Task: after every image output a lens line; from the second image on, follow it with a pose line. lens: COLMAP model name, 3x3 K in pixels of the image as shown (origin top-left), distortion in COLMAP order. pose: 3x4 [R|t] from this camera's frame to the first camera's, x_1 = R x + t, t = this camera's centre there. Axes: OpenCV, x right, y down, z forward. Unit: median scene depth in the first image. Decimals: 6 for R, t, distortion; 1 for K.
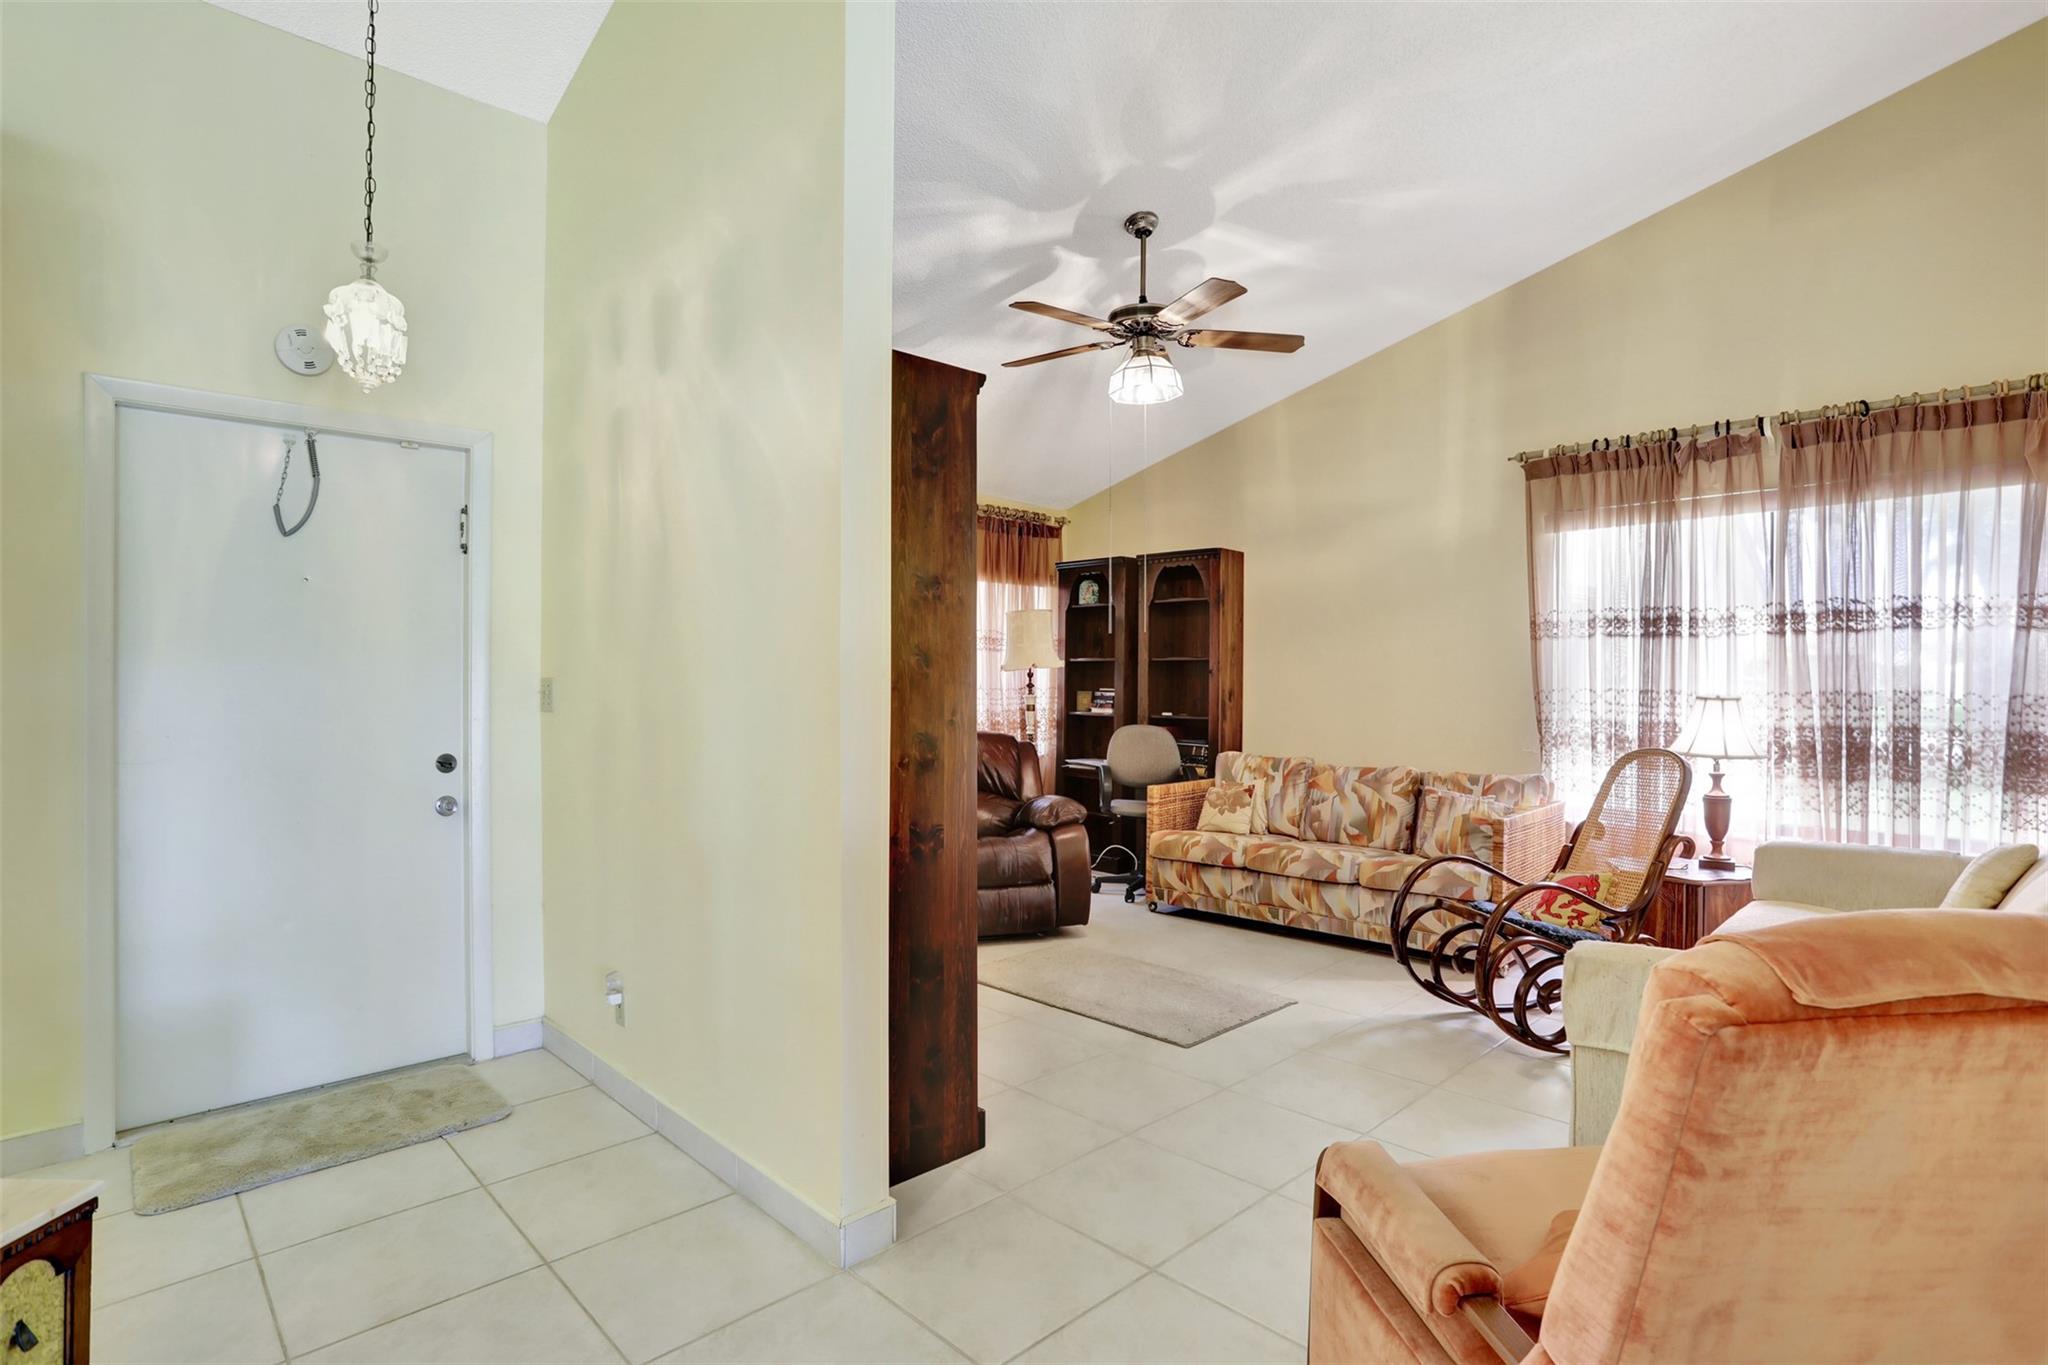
lens RADIAL K [[1017.0, 0, 1032.9], [0, 1017.0, 674.9], [0, 0, 1]] dist [-0.039060, 0.012723]
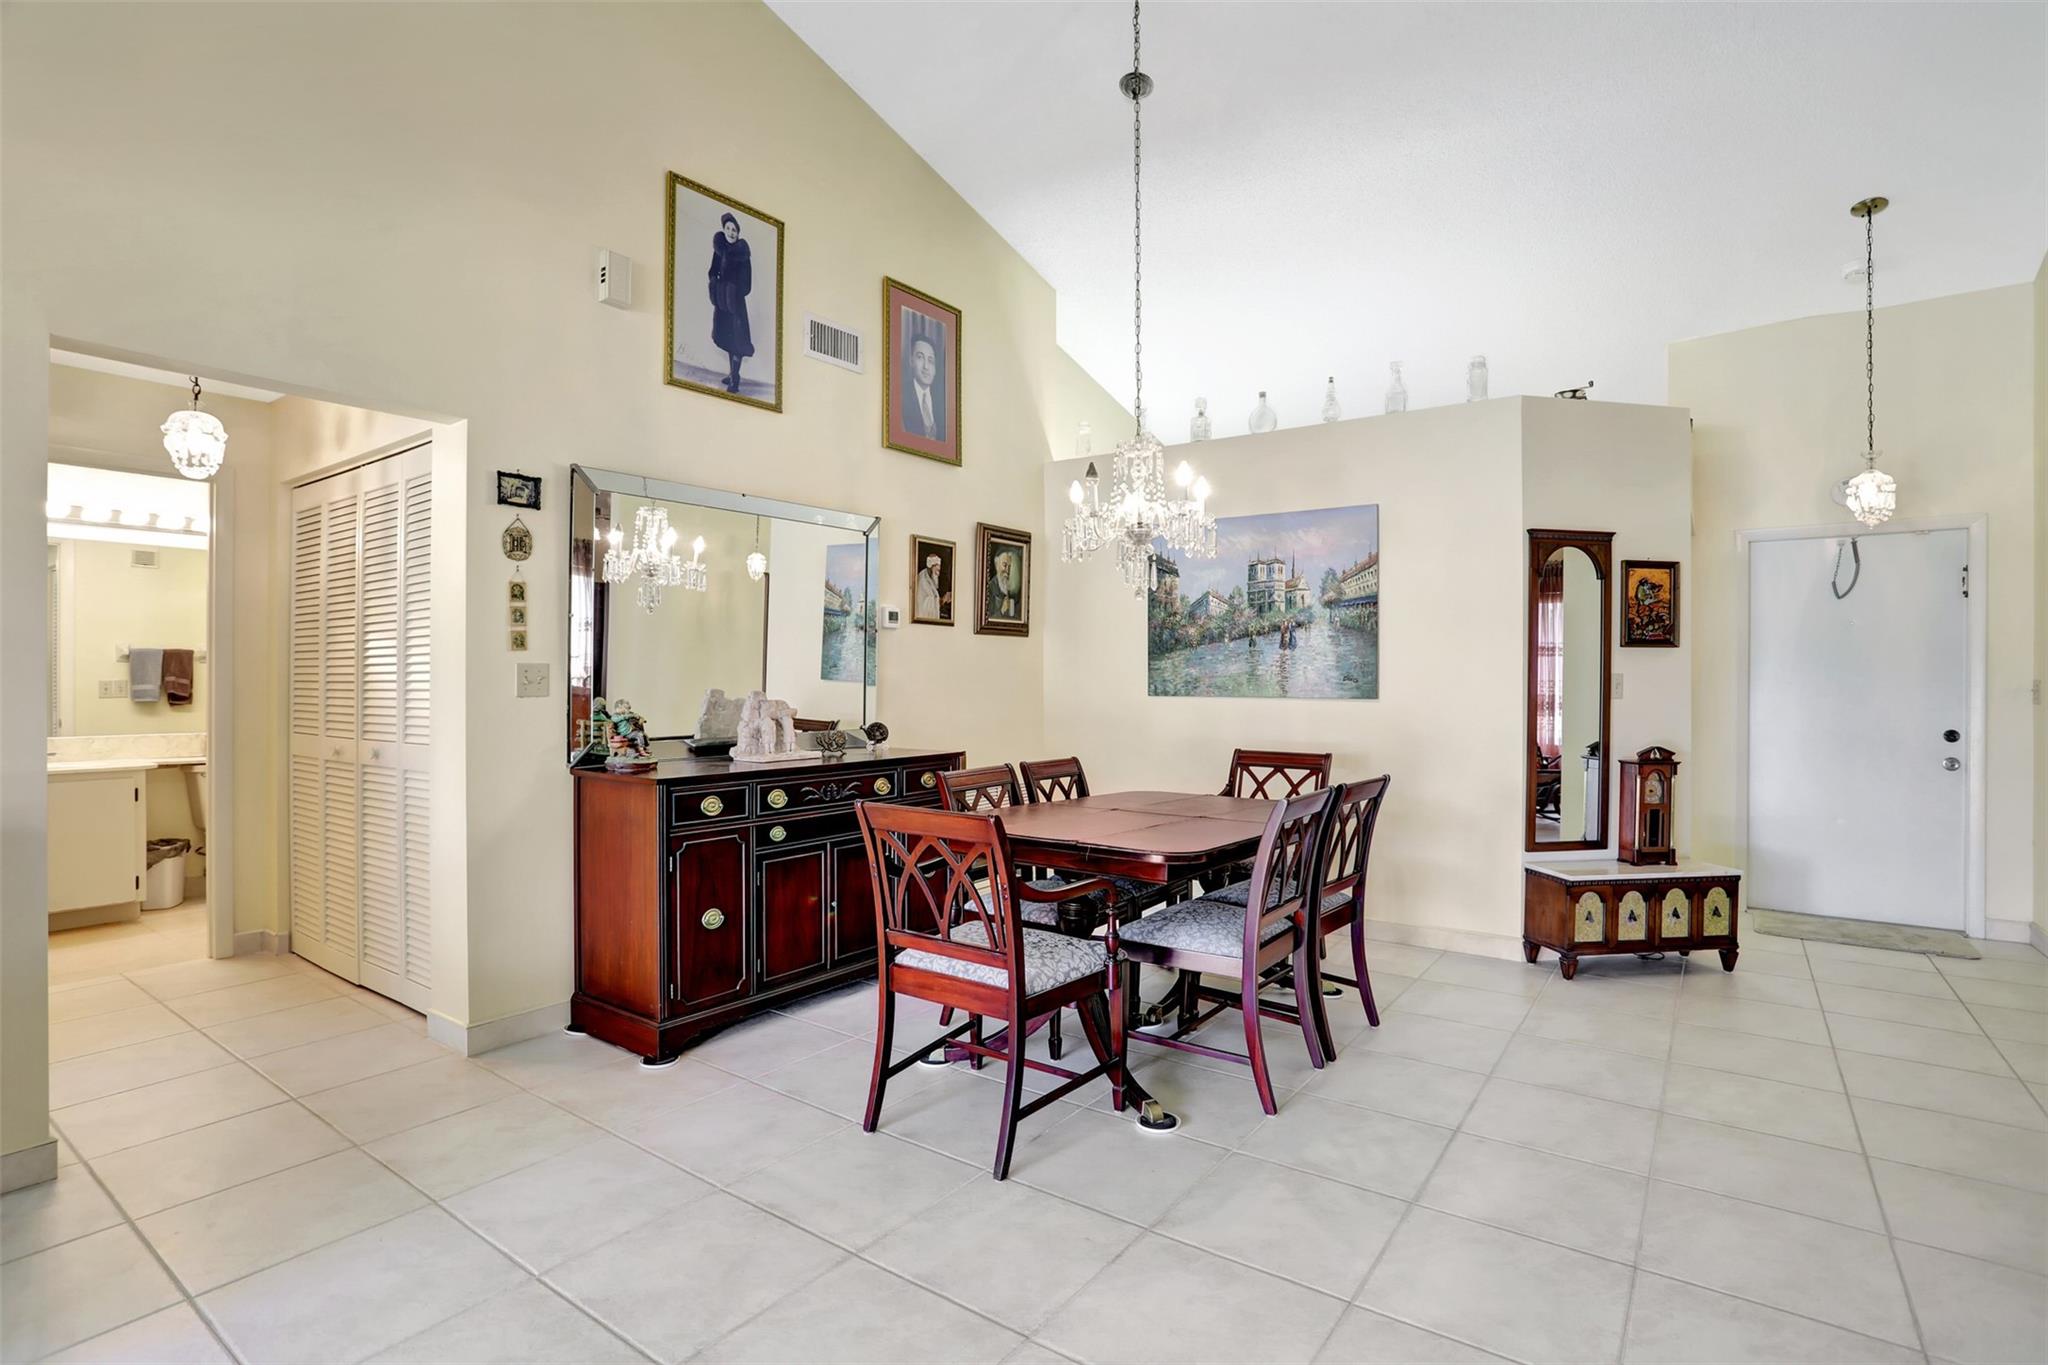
lens RADIAL K [[998.4, 0, 1020.8], [0, 998.4, 681.8], [0, 0, 1]] dist [-0.056272, 0.021811]
pose [[0.175249, 0.002677, -0.984521, 0.453602], [0.001131, 0.999995, 0.002920, -0.000221], [0.984524, -0.001626, 0.175245, -0.479601]]
